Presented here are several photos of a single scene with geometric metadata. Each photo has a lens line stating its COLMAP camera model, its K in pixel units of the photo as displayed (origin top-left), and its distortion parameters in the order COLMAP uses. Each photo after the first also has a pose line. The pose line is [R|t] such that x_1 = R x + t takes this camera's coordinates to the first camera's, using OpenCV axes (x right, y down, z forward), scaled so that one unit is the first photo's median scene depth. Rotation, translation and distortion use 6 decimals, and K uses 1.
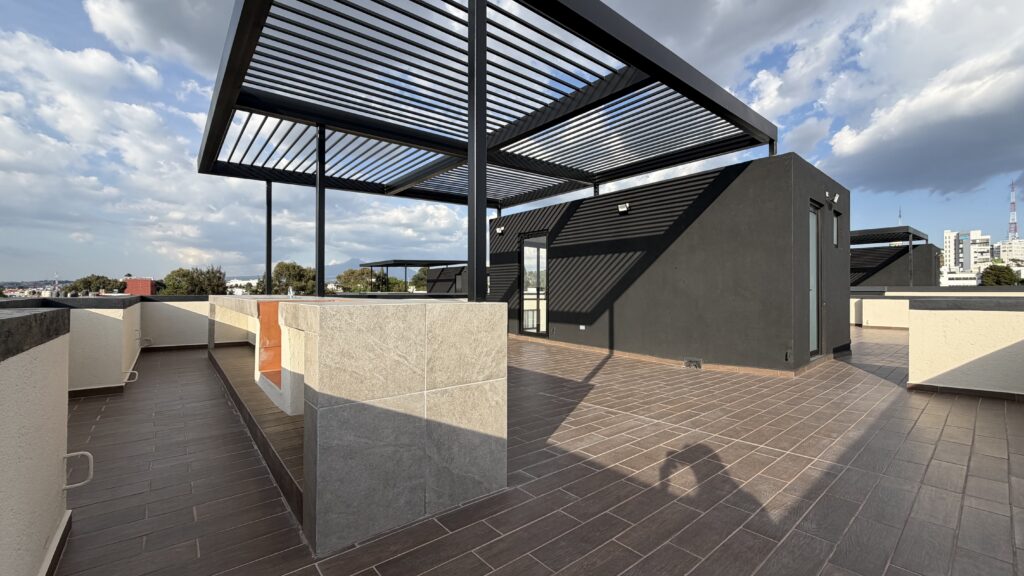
lens RADIAL K [[409.2, 0, 512.0], [0, 409.2, 288.0], [0, 0, 1]] dist [-0.002971, -0.000167]
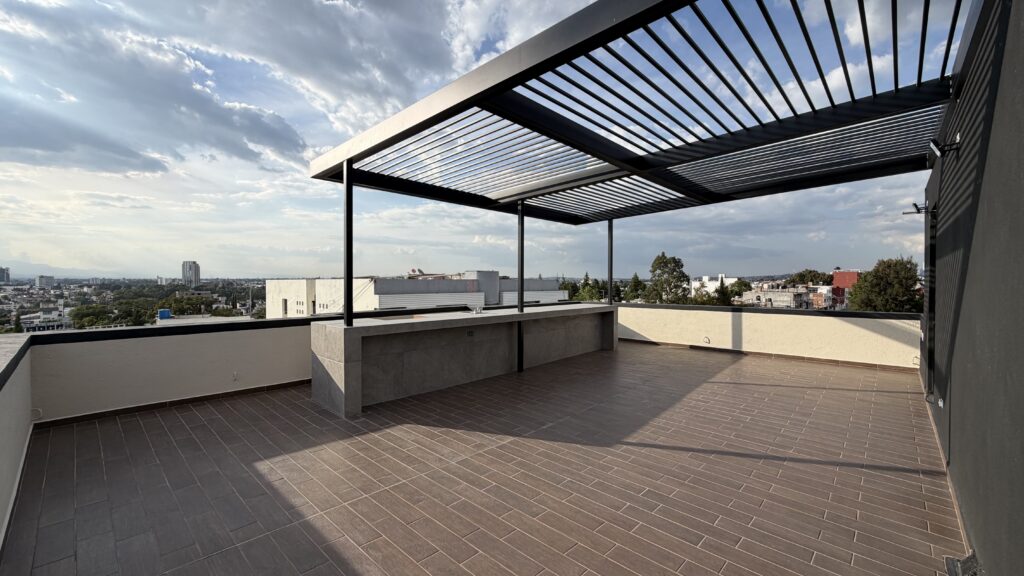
lens RADIAL K [[405.7, 0, 509.4], [0, 405.7, 287.2], [0, 0, 1]] dist [-0.005185, 0.003339]
pose [[0.121417, 0.009229, -0.992559, 1.309317], [0.009855, 0.999896, 0.010503, -0.113374], [0.992553, -0.011057, 0.121314, 0.979133]]
